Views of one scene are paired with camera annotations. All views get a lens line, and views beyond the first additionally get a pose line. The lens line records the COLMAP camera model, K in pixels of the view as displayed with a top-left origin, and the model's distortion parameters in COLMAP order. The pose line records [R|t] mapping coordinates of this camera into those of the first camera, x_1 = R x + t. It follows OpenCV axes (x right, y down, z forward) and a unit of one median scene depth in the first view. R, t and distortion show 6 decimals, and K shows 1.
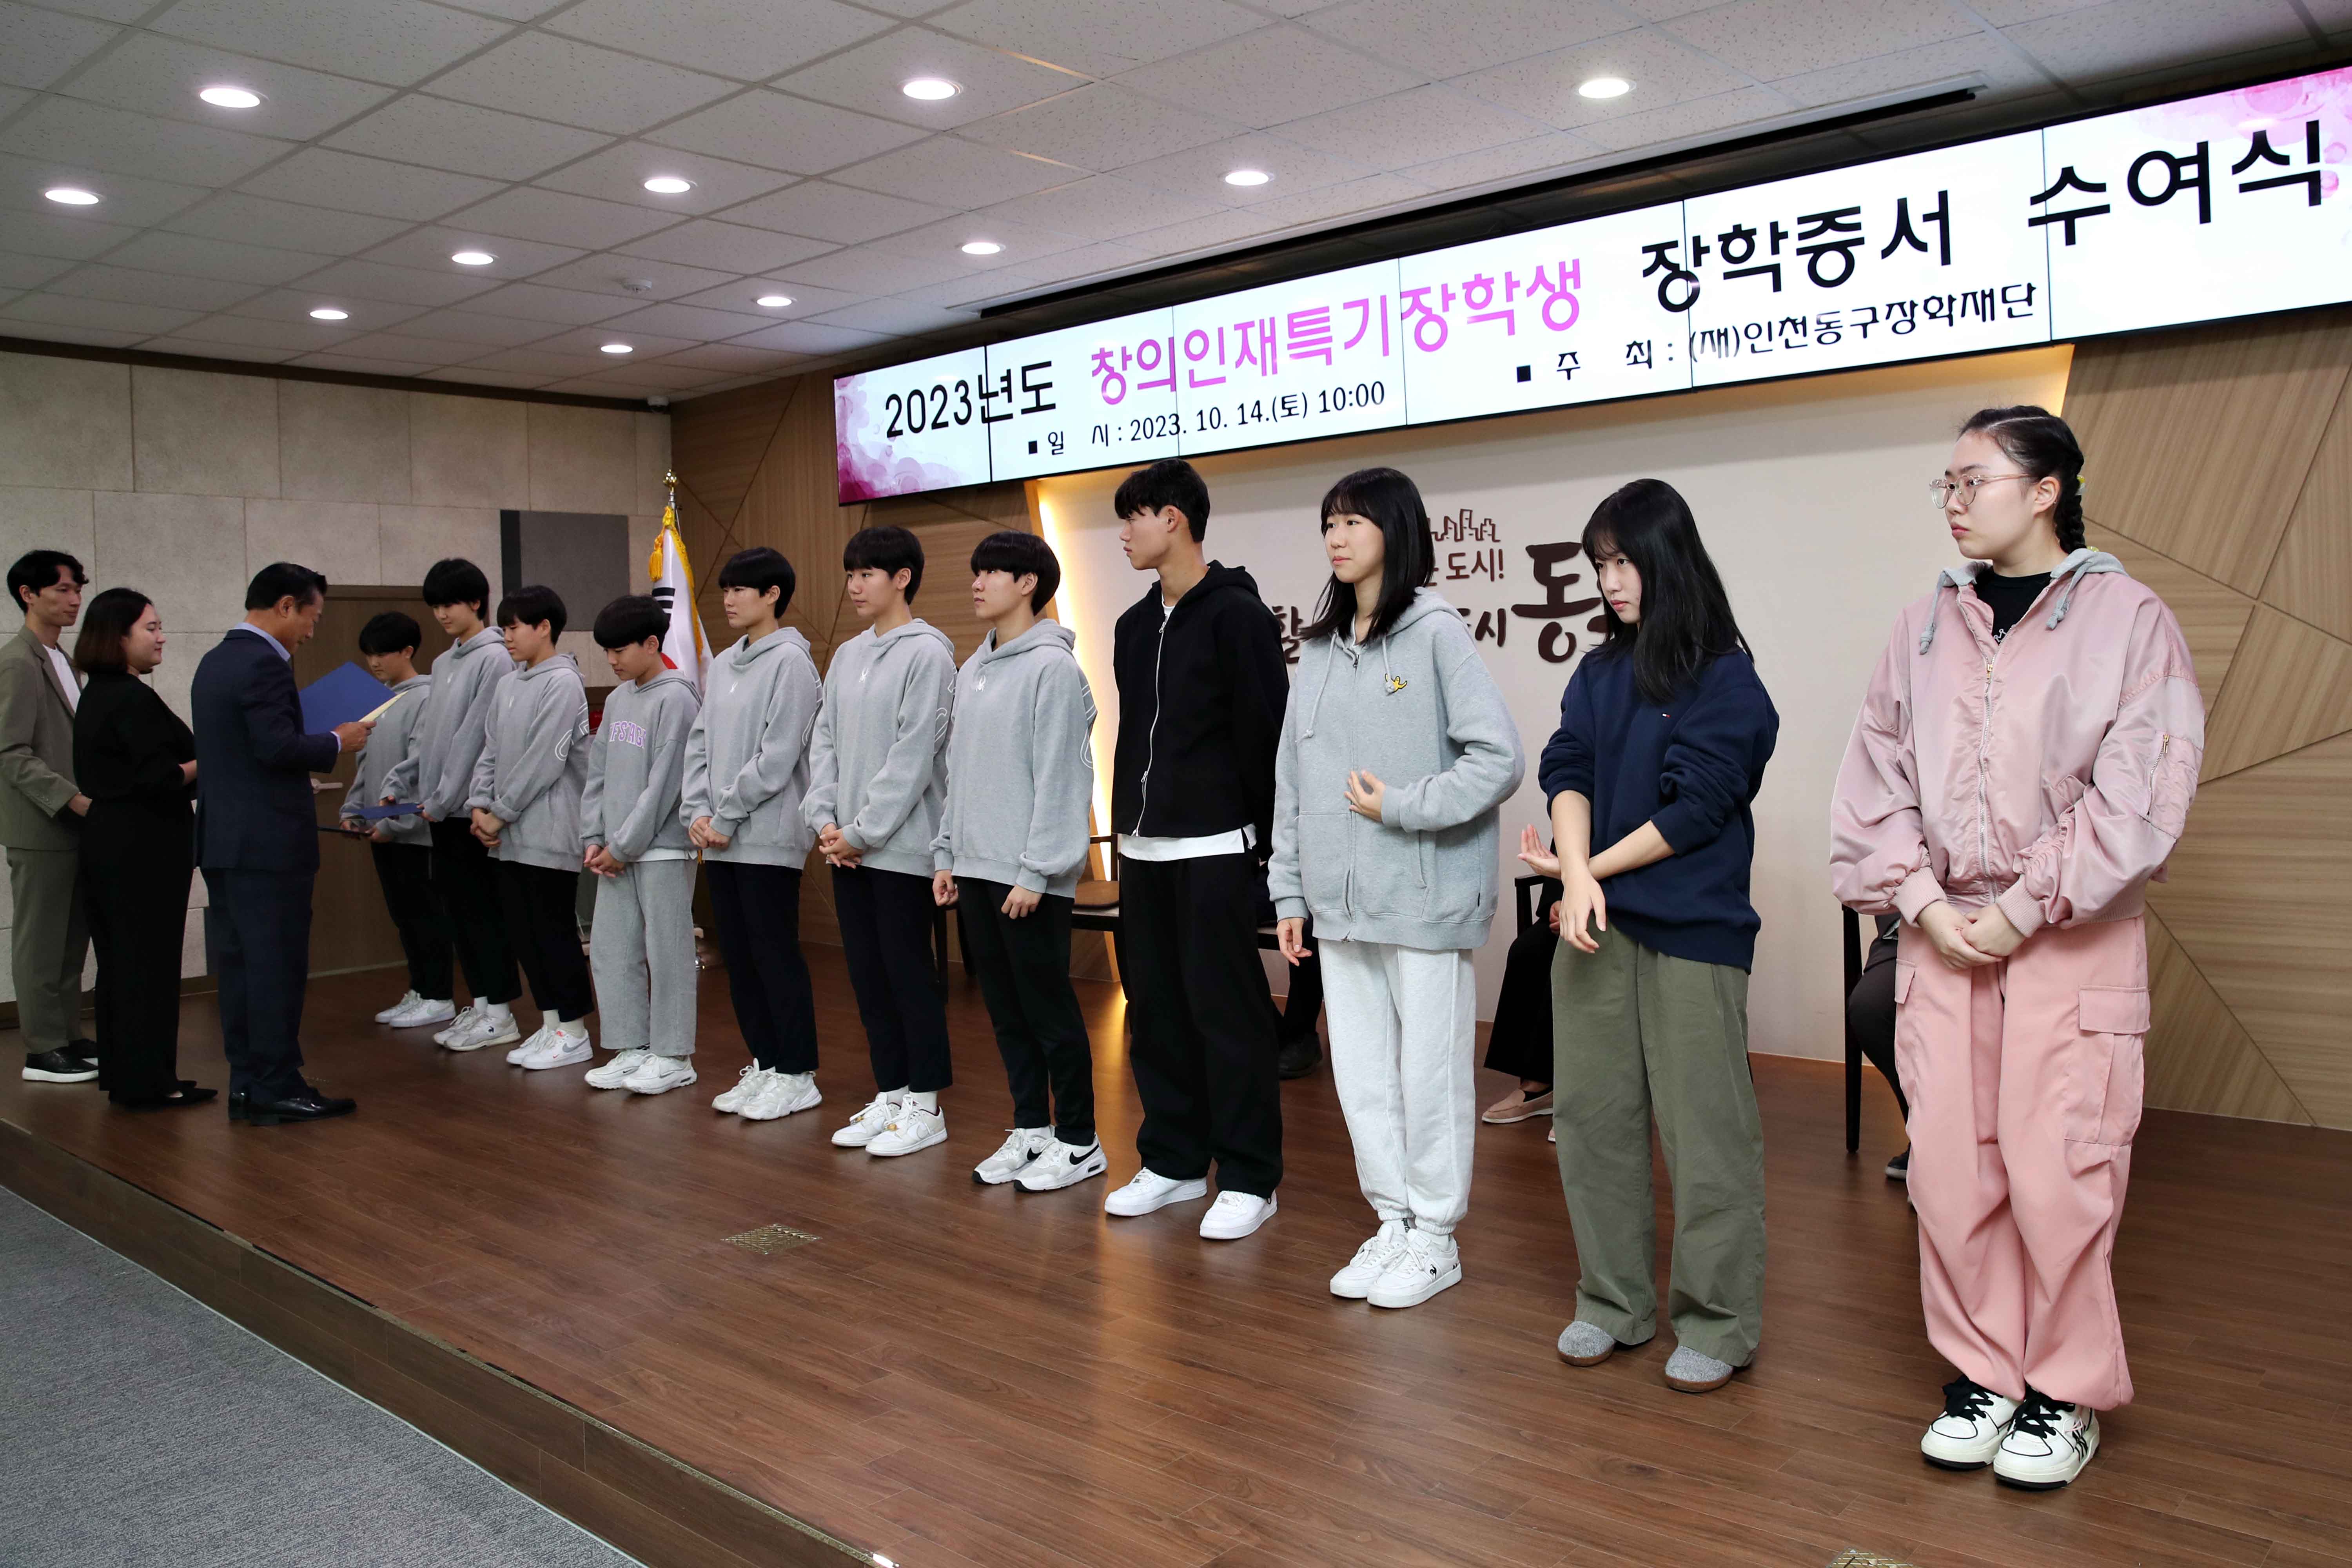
lens RADIAL K [[1812.1, 0, 1267.8], [0, 1812.1, 719.0], [0, 0, 1]] dist [-0.112422, 0.090089]
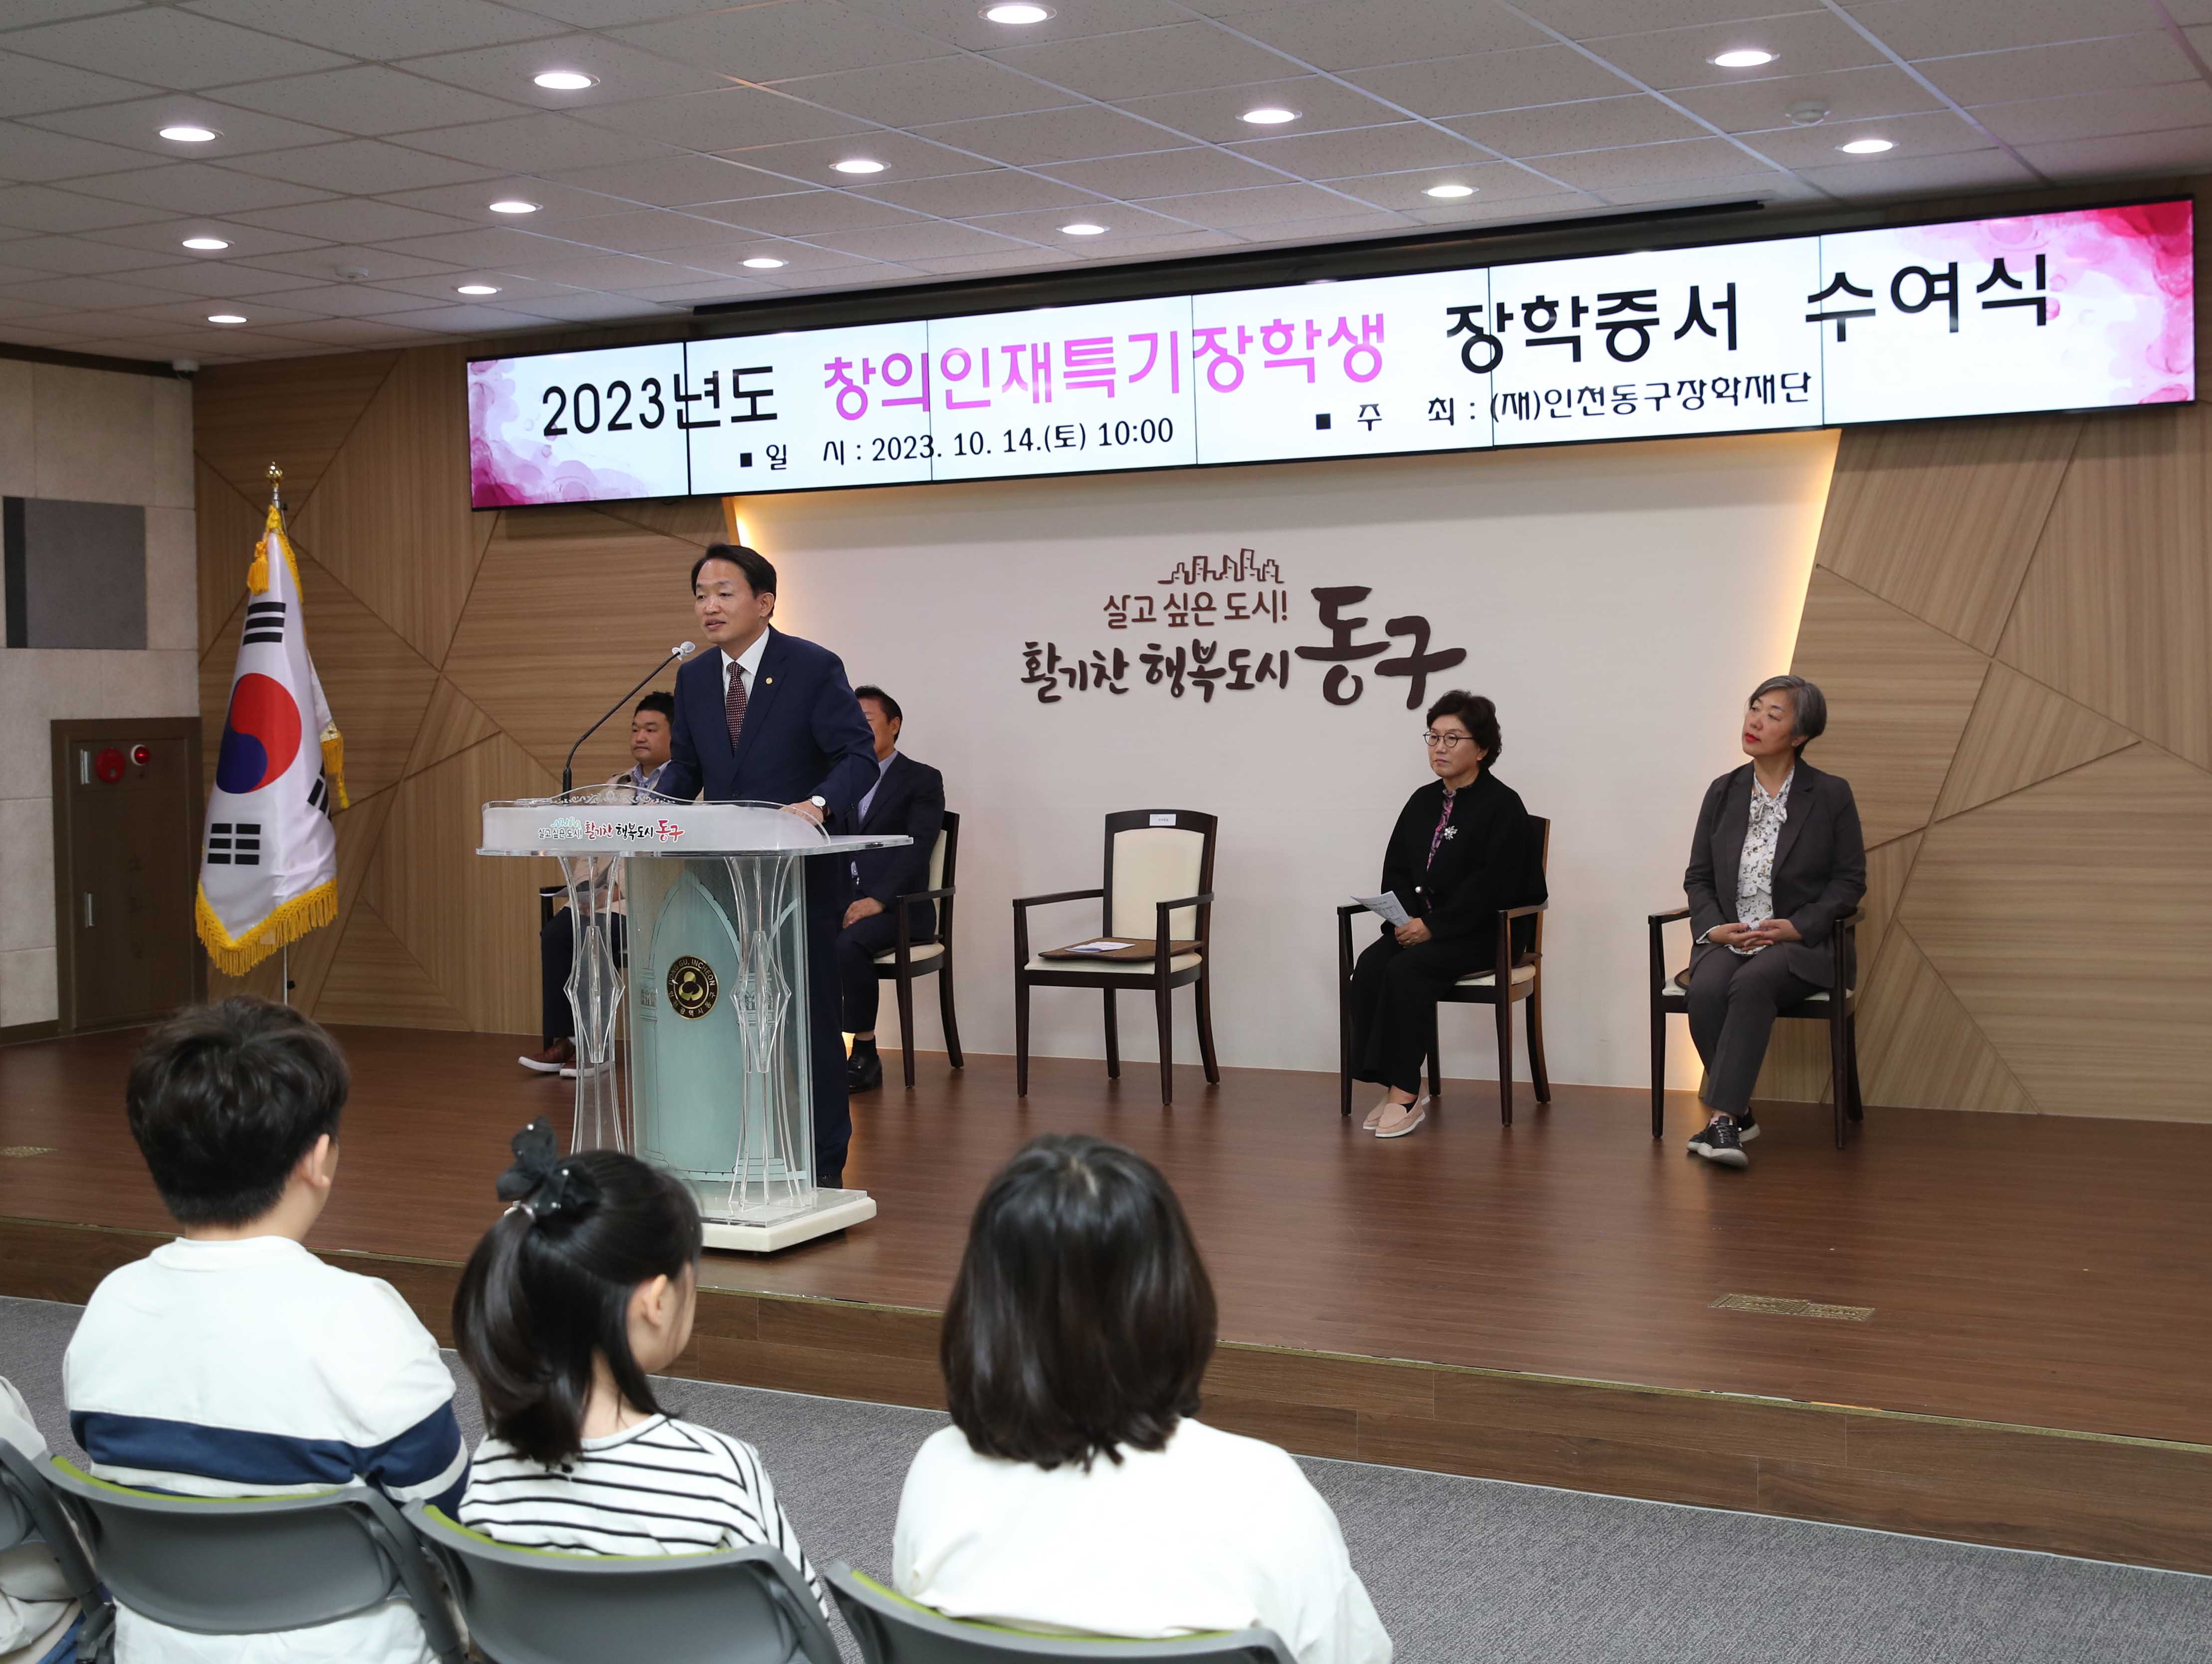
lens RADIAL K [[2825.1, 0, 1185.9], [0, 2825.1, 755.9], [0, 0, 1]] dist [-0.005145, 0.089115]
pose [[0.975901, 0.009333, 0.218015, -0.280355], [-0.006523, 0.999886, -0.013607, 0.019859], [-0.218117, 0.011856, 0.975851, -0.540899]]
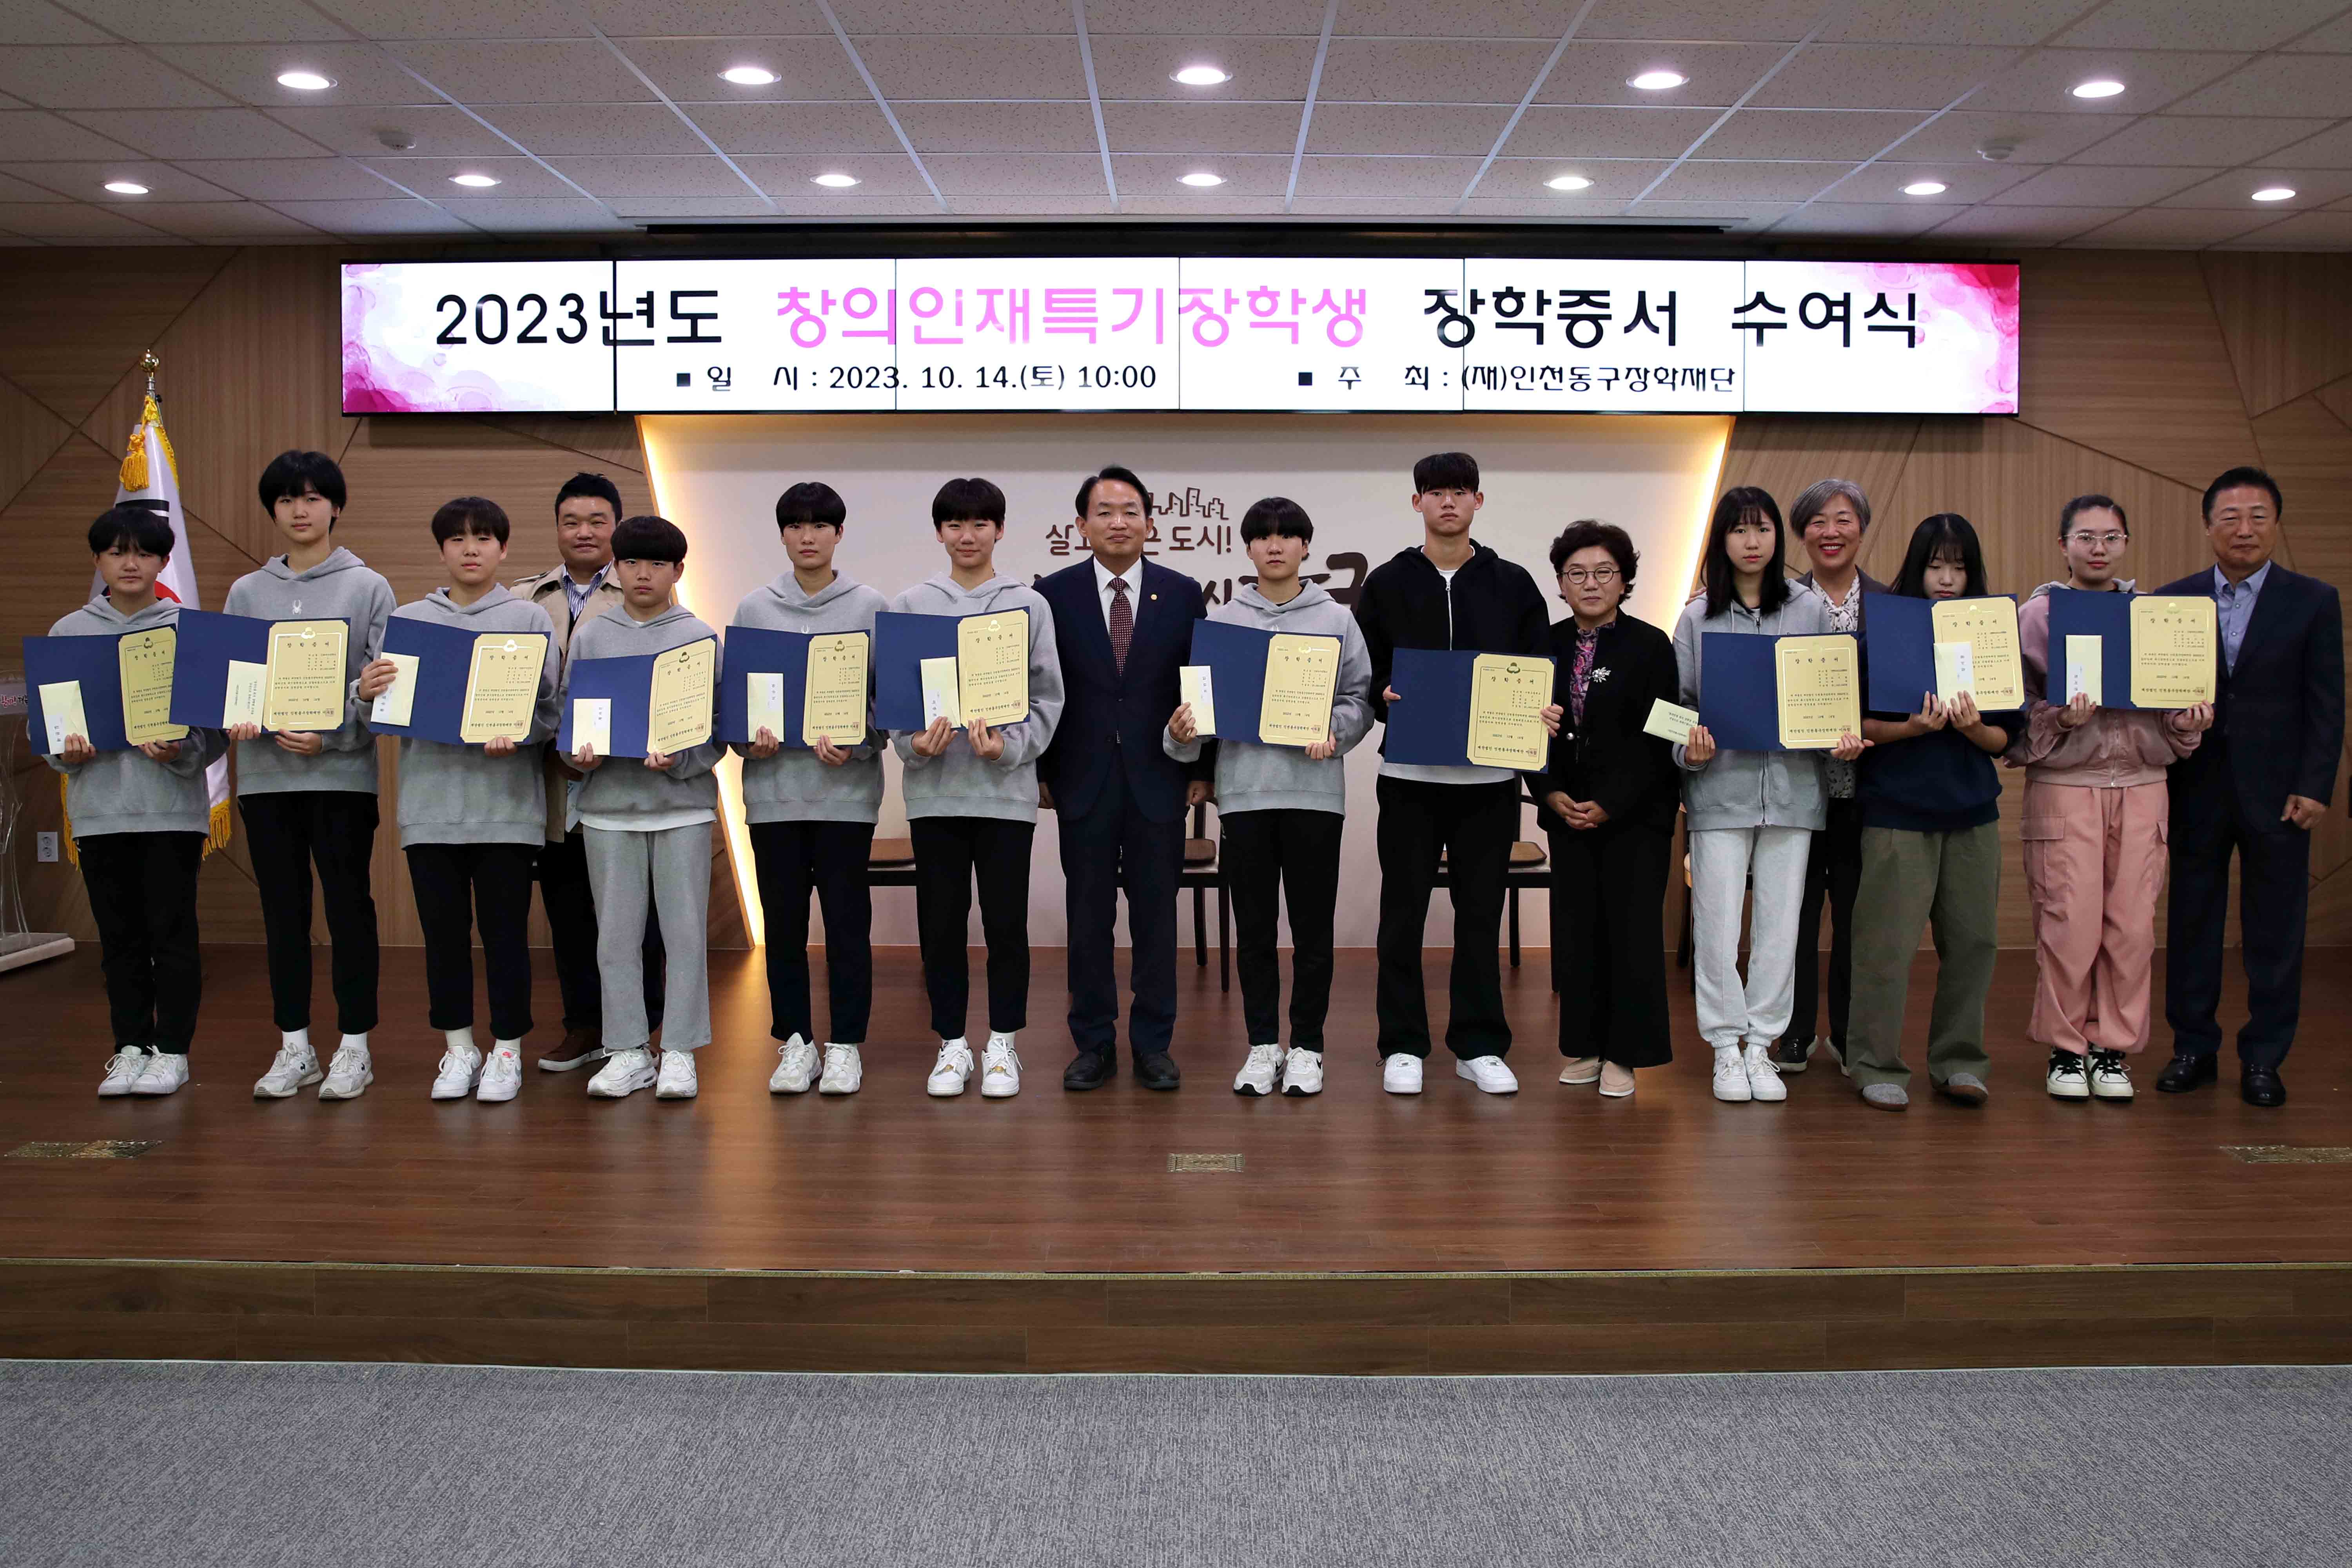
lens RADIAL K [[1910.5, 0, 1211.5], [0, 1910.5, 683.7], [0, 0, 1]] dist [-0.116020, 0.100786]
pose [[0.760025, 0.008919, 0.649833, -0.698097], [-0.006653, 0.999960, -0.005944, 0.012321], [-0.649860, 0.000194, 0.760054, 0.106801]]
